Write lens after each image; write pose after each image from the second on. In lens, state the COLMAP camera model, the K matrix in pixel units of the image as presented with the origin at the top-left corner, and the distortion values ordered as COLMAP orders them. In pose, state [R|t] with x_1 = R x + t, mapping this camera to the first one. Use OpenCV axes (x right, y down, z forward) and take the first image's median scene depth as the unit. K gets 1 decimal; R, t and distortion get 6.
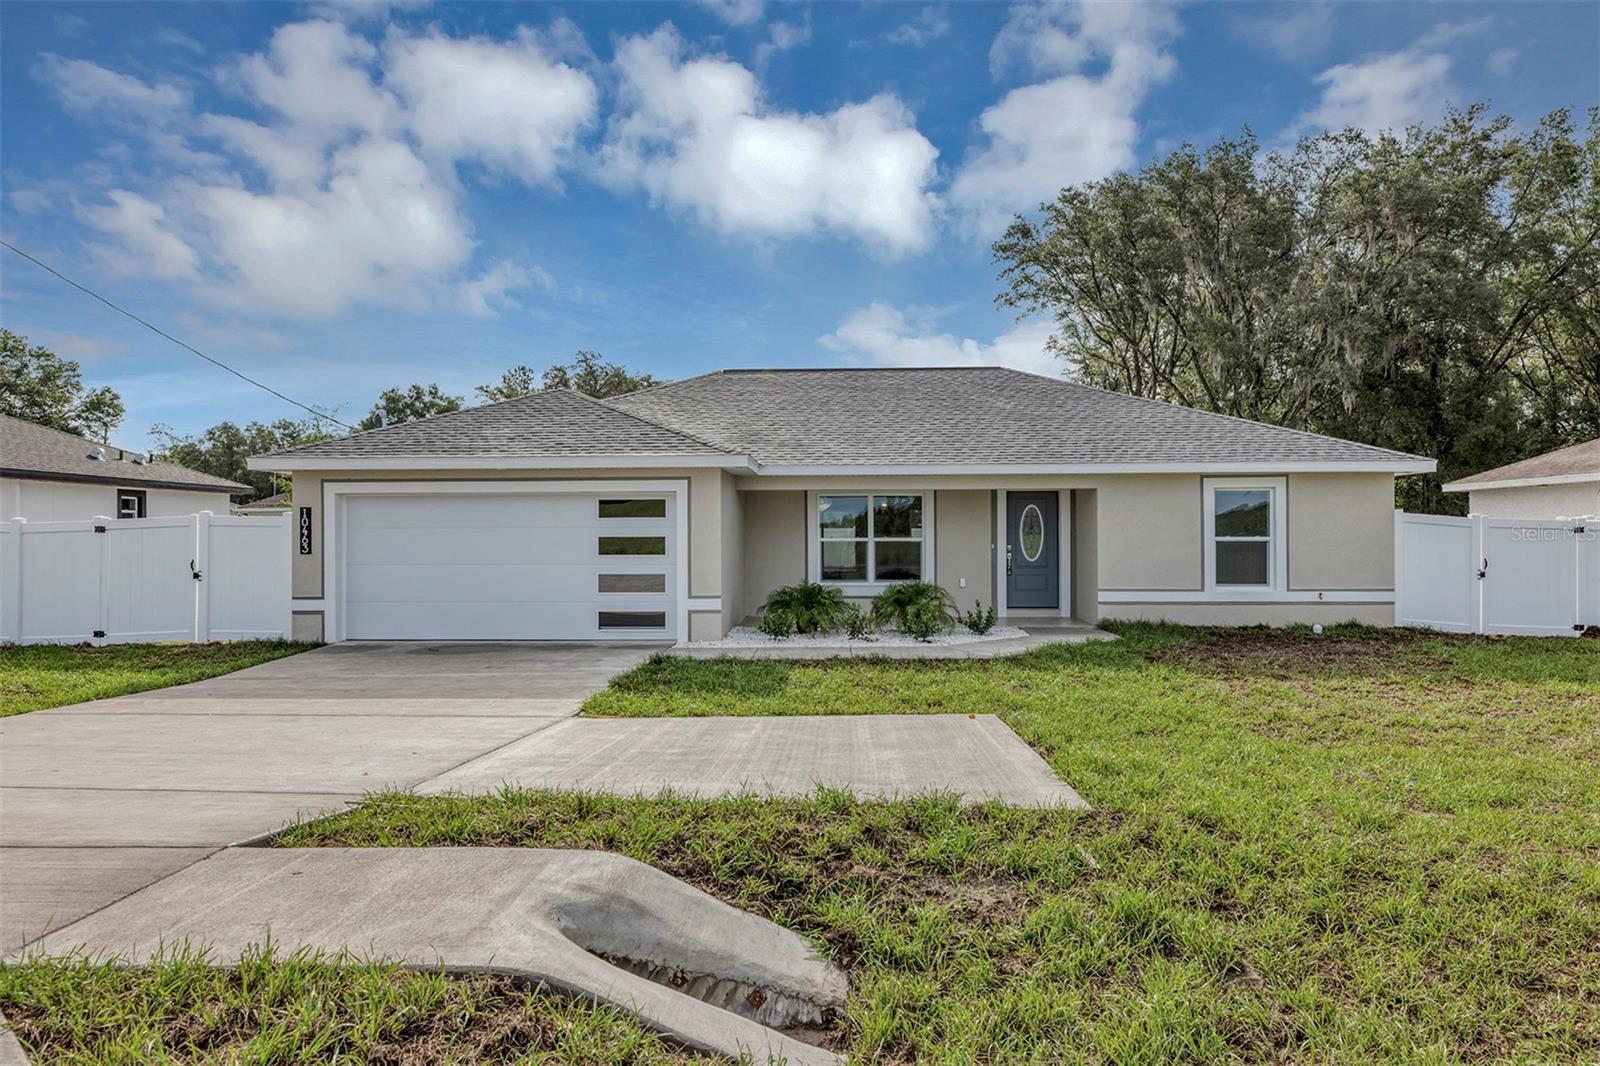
lens RADIAL K [[1124.2, 0, 800.0], [0, 1124.2, 533.0], [0, 0, 1]] dist [0.002338, 0.000015]
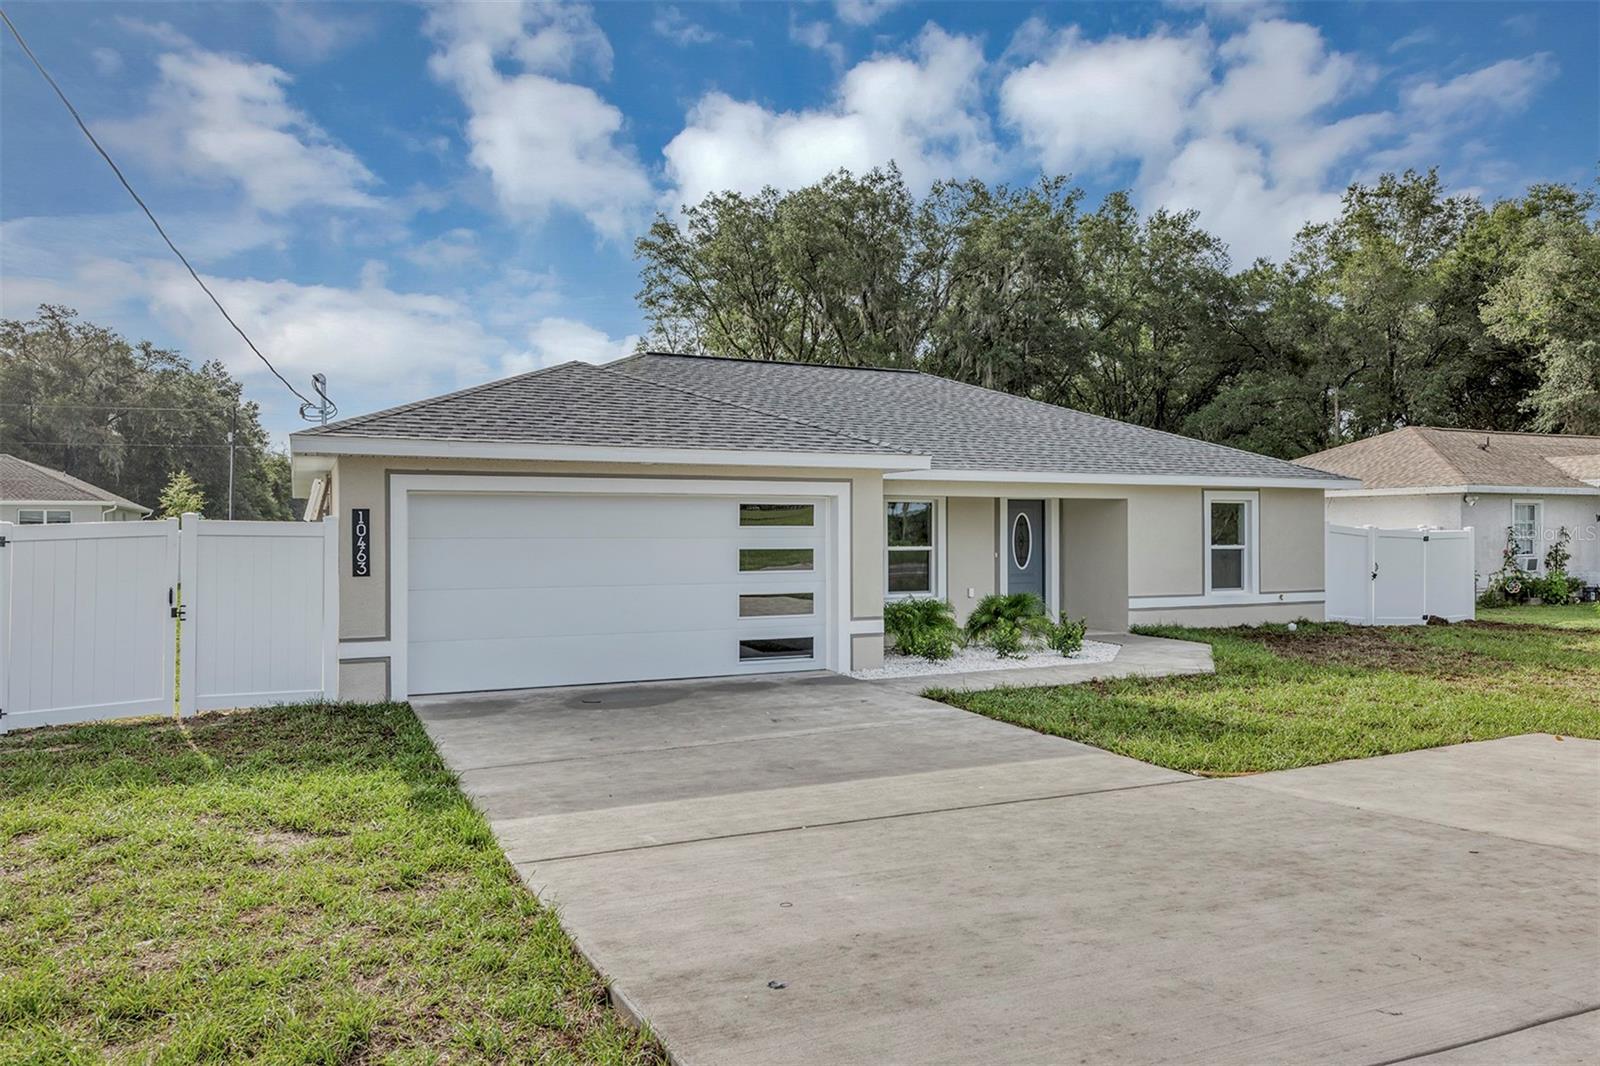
lens RADIAL K [[1124.2, 0, 800.0], [0, 1124.2, 533.0], [0, 0, 1]] dist [0.002338, 0.000015]
pose [[0.878560, 0.000888, 0.477632, -0.531261], [0.000390, 0.999997, -0.002577, -0.006096], [-0.477632, 0.002451, 0.878556, 0.257687]]
